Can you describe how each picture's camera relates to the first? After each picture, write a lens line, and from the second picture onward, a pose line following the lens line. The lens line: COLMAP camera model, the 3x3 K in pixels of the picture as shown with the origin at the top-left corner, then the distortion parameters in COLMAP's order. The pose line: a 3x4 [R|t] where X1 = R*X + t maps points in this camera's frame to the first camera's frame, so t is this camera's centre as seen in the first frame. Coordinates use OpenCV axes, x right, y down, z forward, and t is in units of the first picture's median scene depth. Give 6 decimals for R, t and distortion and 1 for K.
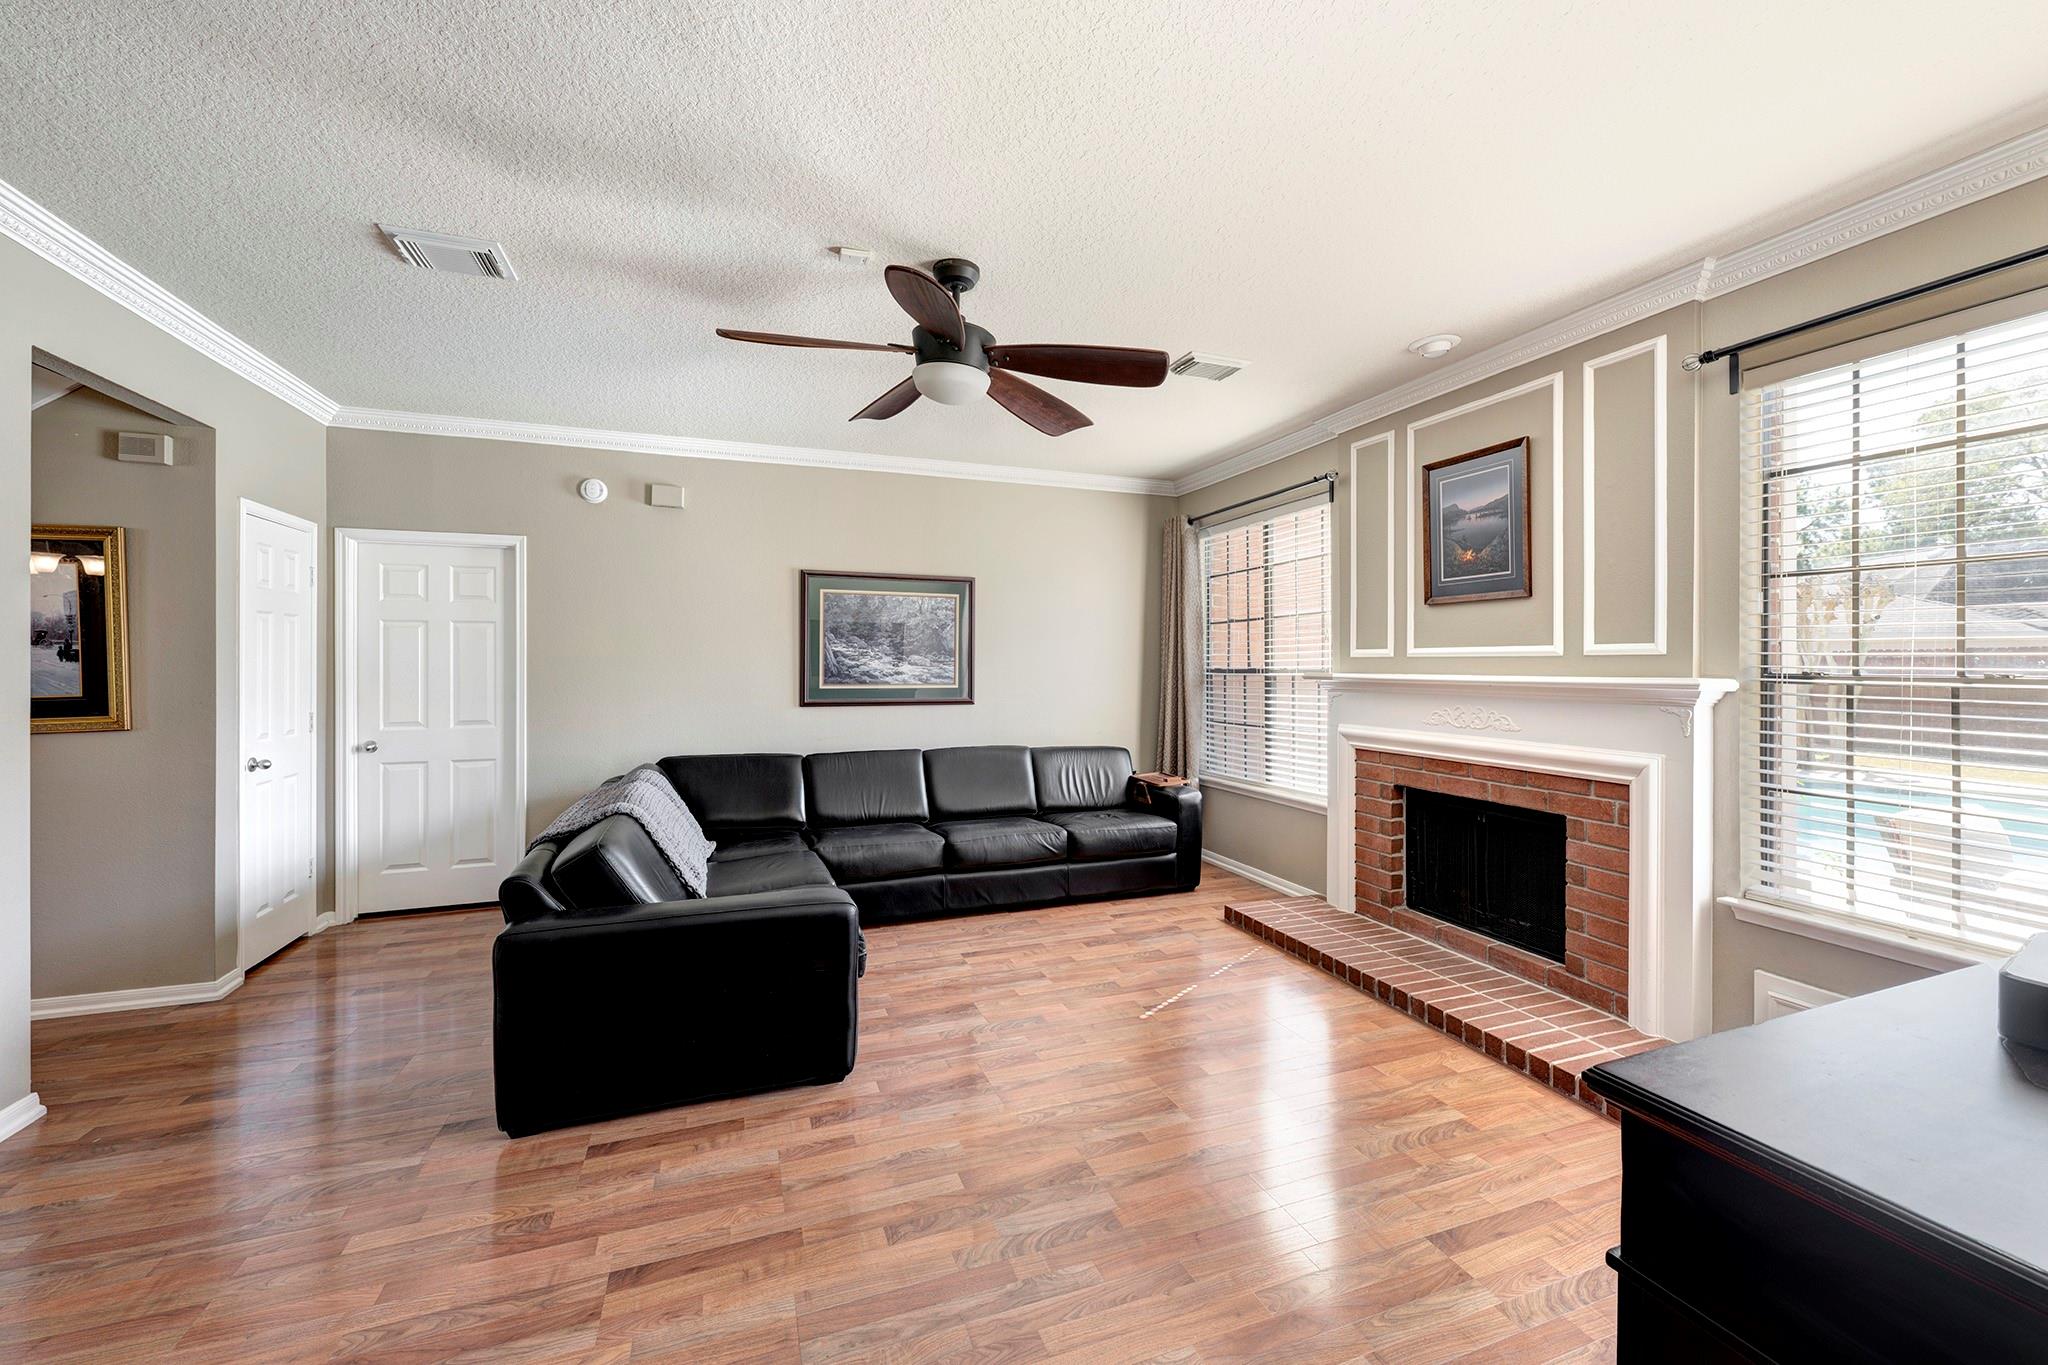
lens RADIAL K [[804.0, 0, 1016.5], [0, 804.0, 666.8], [0, 0, 1]] dist [0.001230, 0.000129]
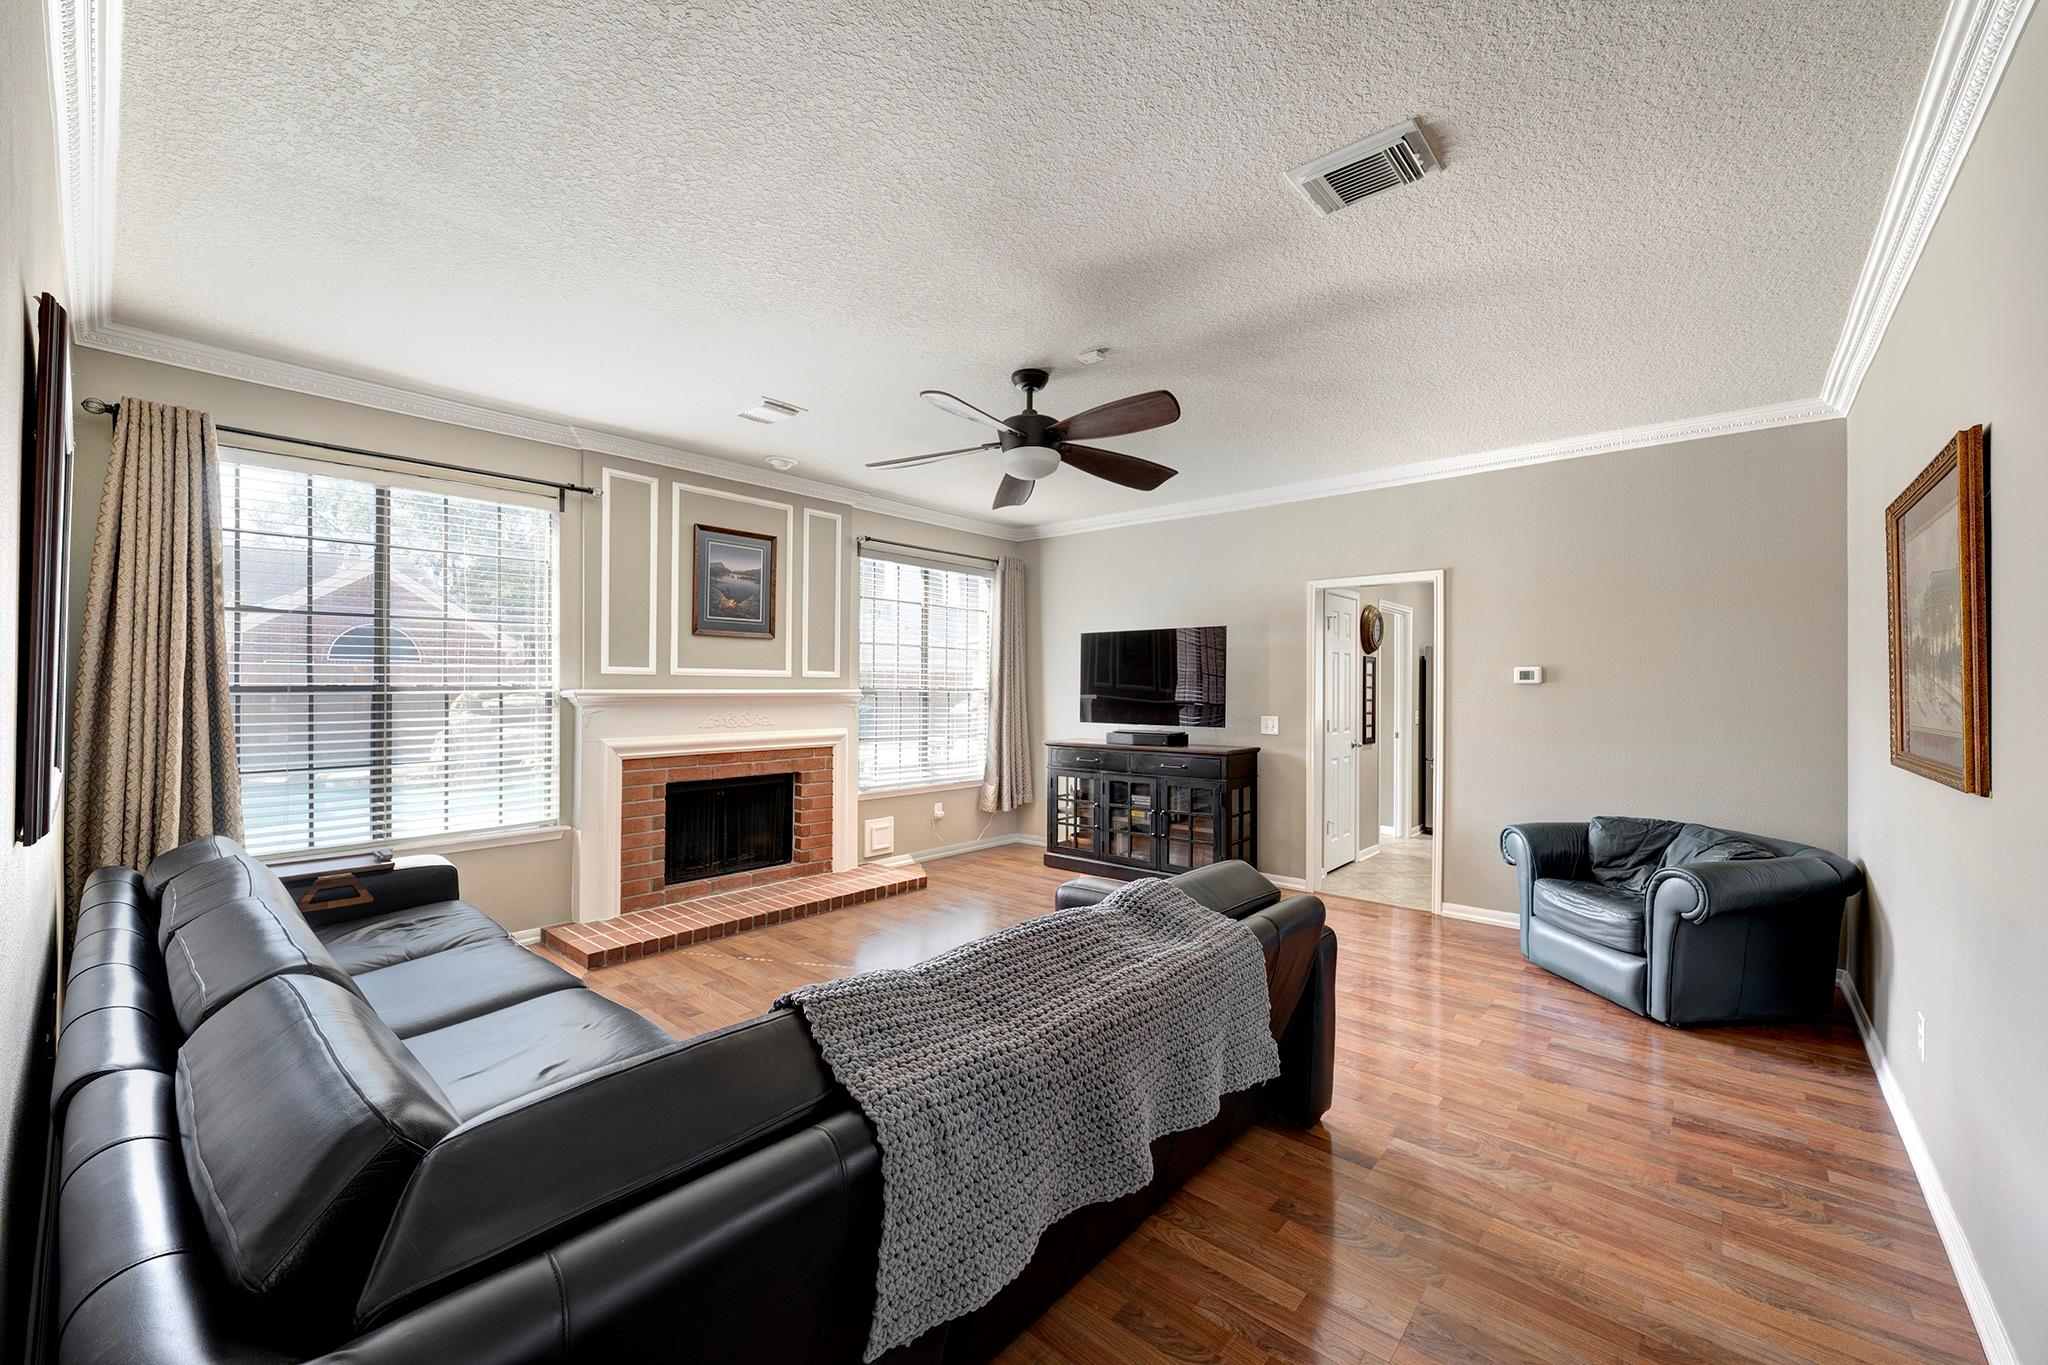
lens RADIAL K [[804.0, 0, 1024.3], [0, 804.0, 683.1], [0, 0, 1]] dist [0.001230, 0.000129]
pose [[-0.465249, -0.006227, 0.885158, -0.879324], [-0.008163, 0.999963, 0.002745, -0.008376], [-0.885142, -0.005948, -0.465283, 1.169026]]
